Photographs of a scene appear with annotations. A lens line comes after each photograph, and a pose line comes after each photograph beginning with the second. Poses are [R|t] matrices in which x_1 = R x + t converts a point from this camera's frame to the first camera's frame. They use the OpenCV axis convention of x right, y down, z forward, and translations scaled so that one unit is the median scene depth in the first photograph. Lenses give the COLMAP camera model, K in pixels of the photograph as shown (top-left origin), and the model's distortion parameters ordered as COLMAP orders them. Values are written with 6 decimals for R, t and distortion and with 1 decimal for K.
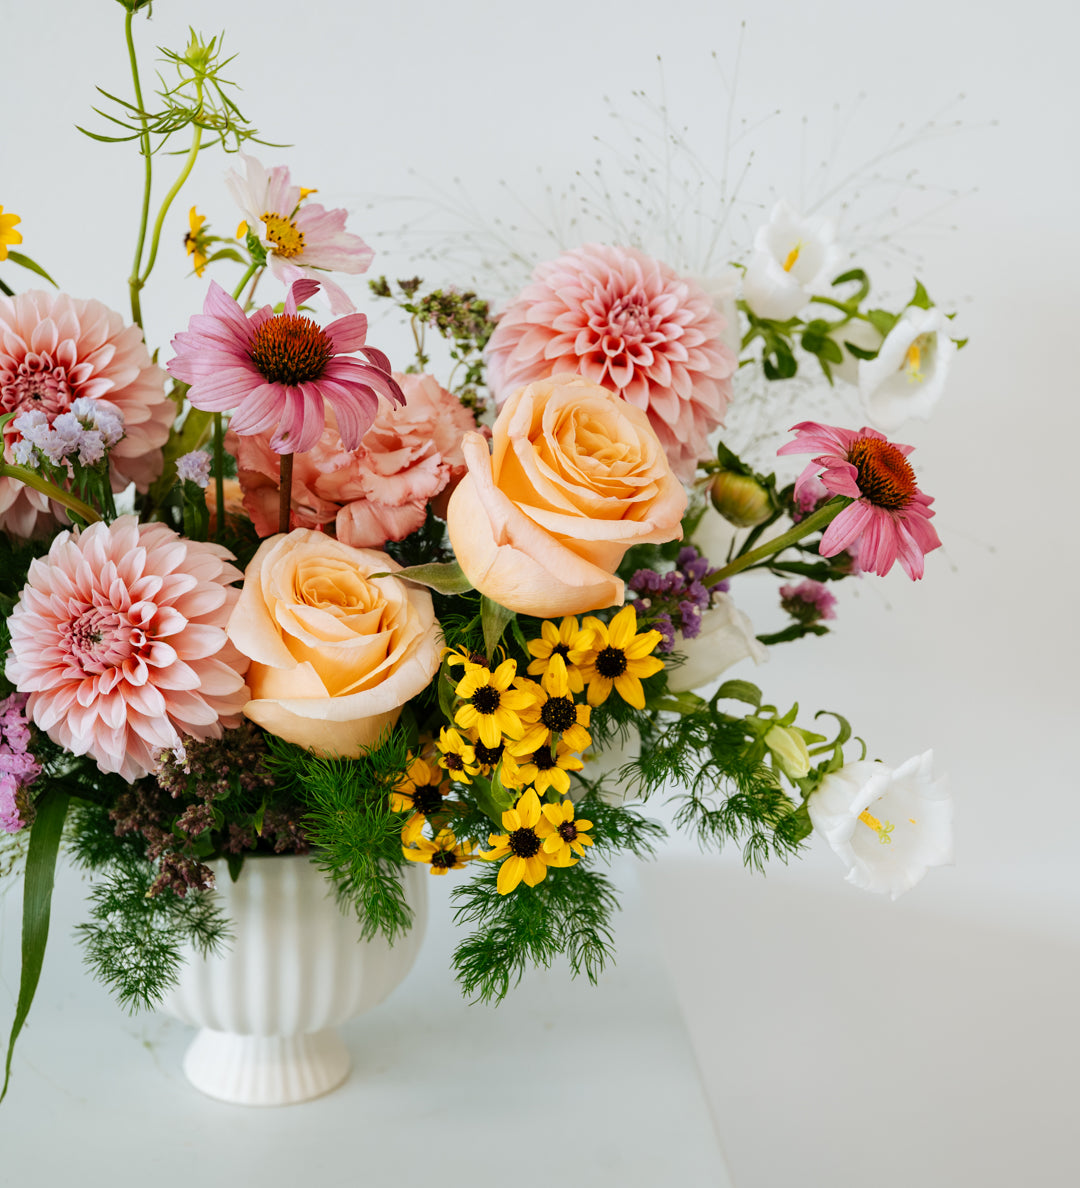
lens RADIAL K [[2281.8, 0, 540.0], [0, 2281.8, 594.0], [0, 0, 1]] dist [-0.008548, -0.146298]
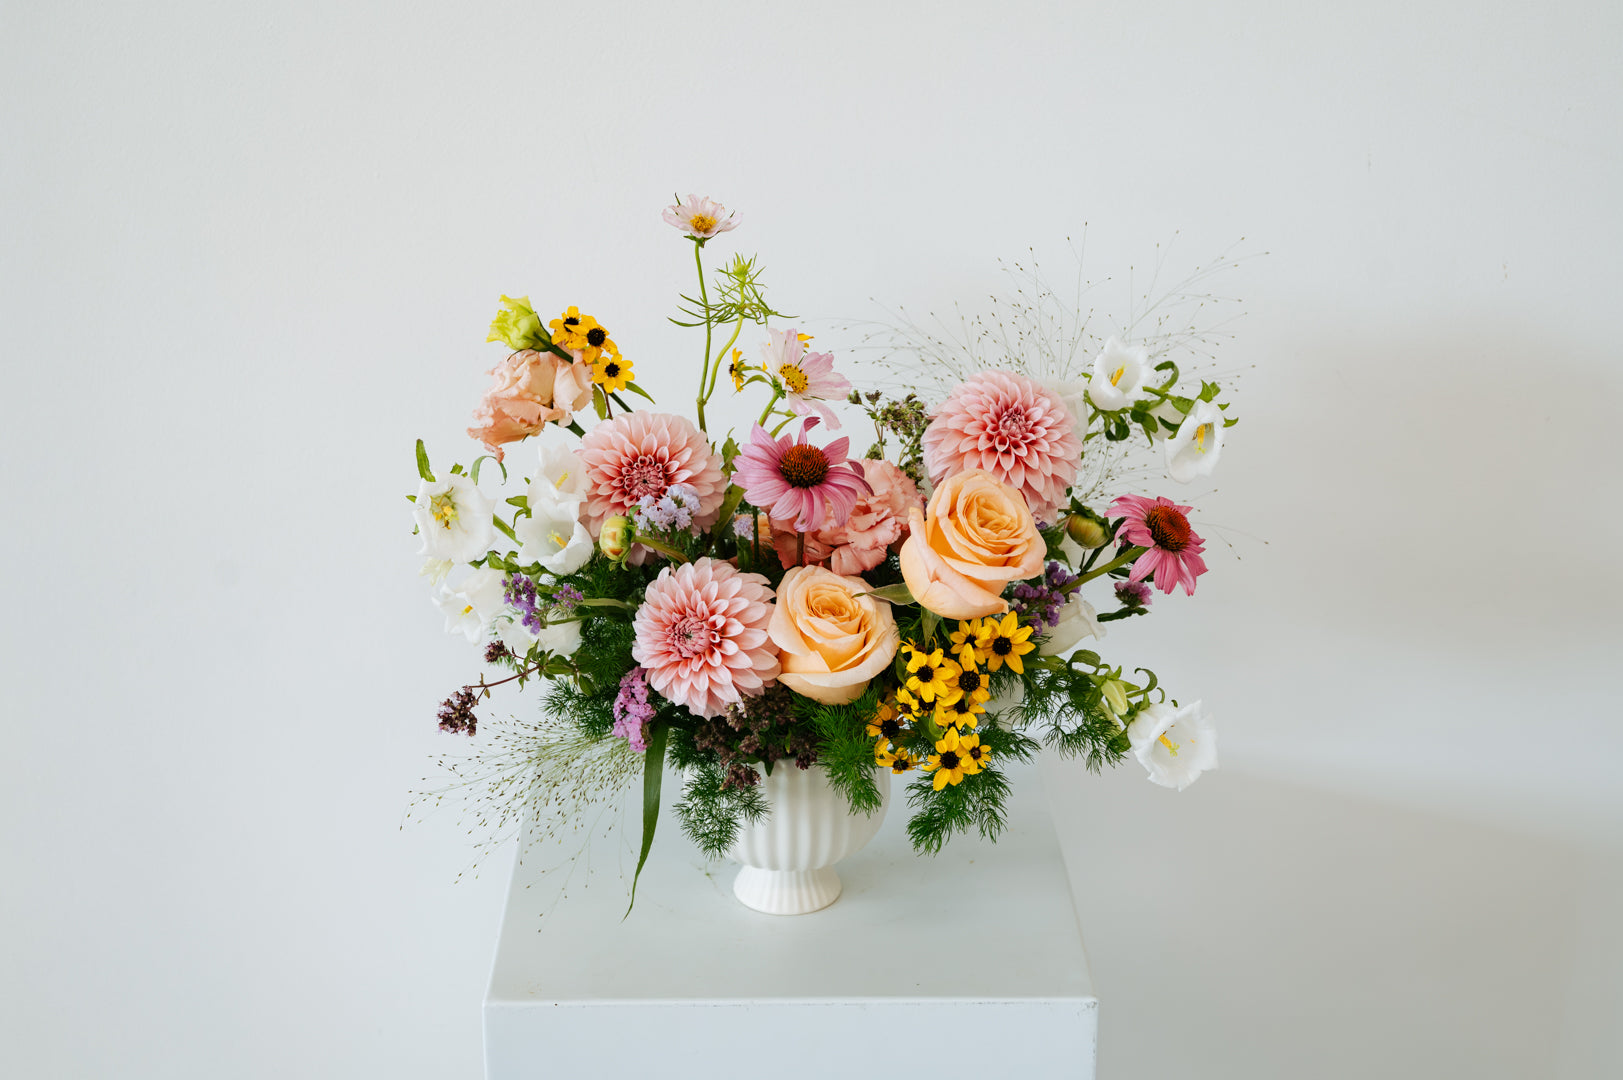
lens RADIAL K [[1942.6, 0, 811.5], [0, 1942.6, 540.0], [0, 0, 1]] dist [-0.008883, -0.003376]
pose [[0.996269, -0.013758, -0.085204, 0.014612], [0.016645, 0.999308, 0.033265, -0.091834], [0.084688, -0.034559, 0.995808, -0.377895]]
